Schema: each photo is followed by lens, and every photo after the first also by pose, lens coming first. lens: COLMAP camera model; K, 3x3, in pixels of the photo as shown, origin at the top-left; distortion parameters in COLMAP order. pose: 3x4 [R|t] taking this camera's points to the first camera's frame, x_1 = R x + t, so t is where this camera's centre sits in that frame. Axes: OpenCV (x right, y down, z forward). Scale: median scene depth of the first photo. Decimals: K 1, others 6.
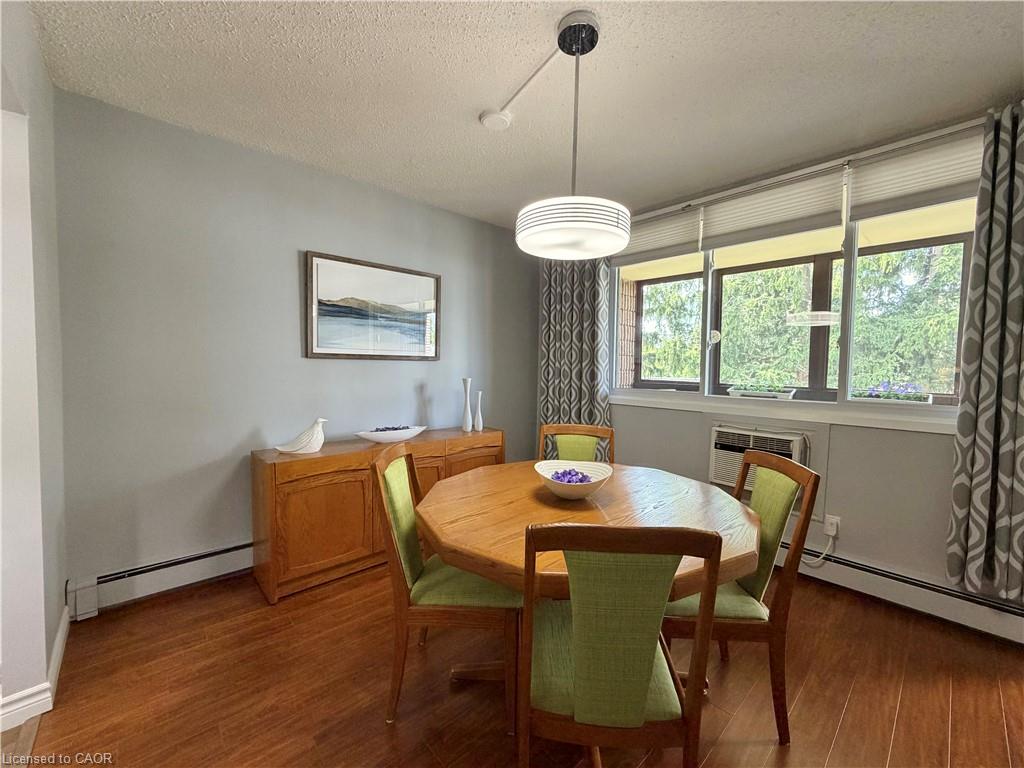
lens RADIAL K [[409.3, 0, 506.5], [0, 409.3, 384.3], [0, 0, 1]] dist [0.012161, 0.000013]
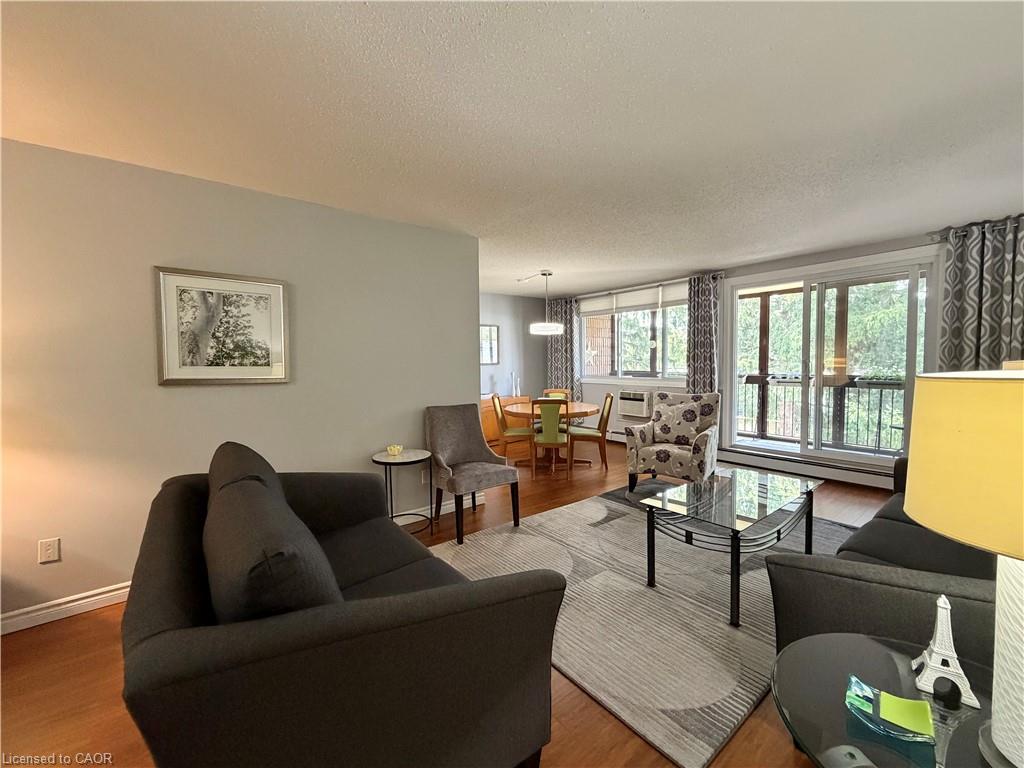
lens RADIAL K [[409.3, 0, 506.5], [0, 409.3, 384.3], [0, 0, 1]] dist [0.012161, 0.000013]
pose [[0.996528, -0.024765, -0.079485, 0.045485], [0.025997, 0.999557, 0.014508, 0.016700], [0.079091, -0.016524, 0.996730, -1.234875]]
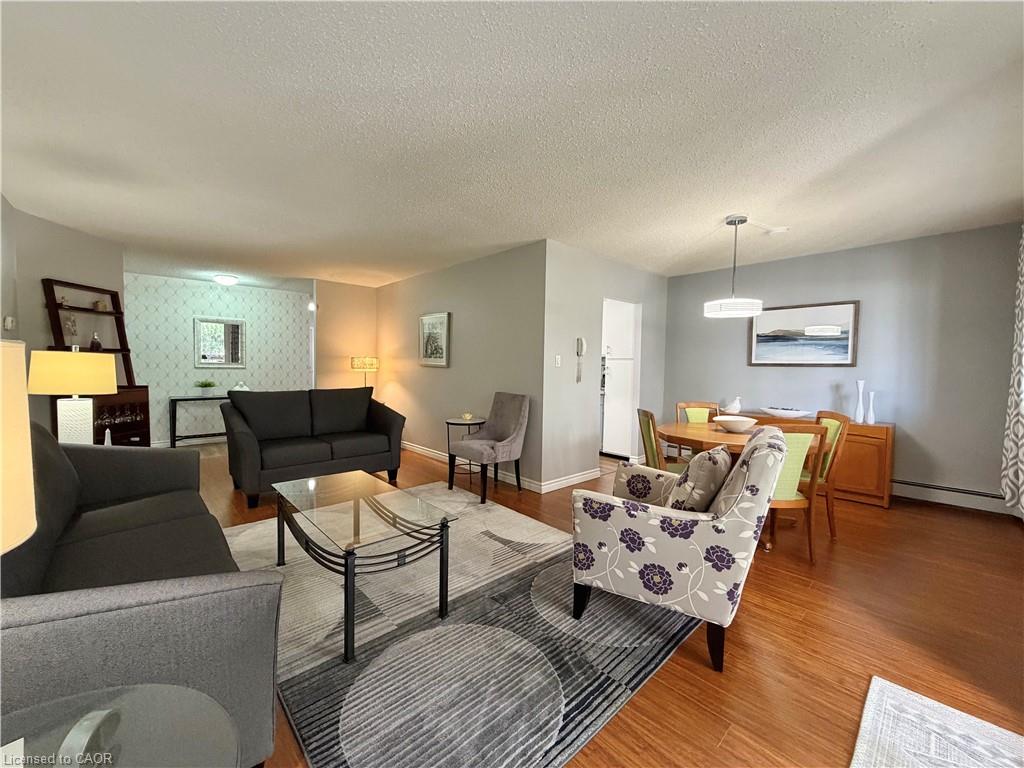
lens RADIAL K [[409.3, 0, 506.5], [0, 409.3, 384.3], [0, 0, 1]] dist [0.012161, 0.000013]
pose [[0.002235, 0.040699, -0.999169, 1.197405], [-0.052503, 0.997798, 0.040526, 0.000892], [0.998618, 0.052369, 0.004367, -0.095784]]
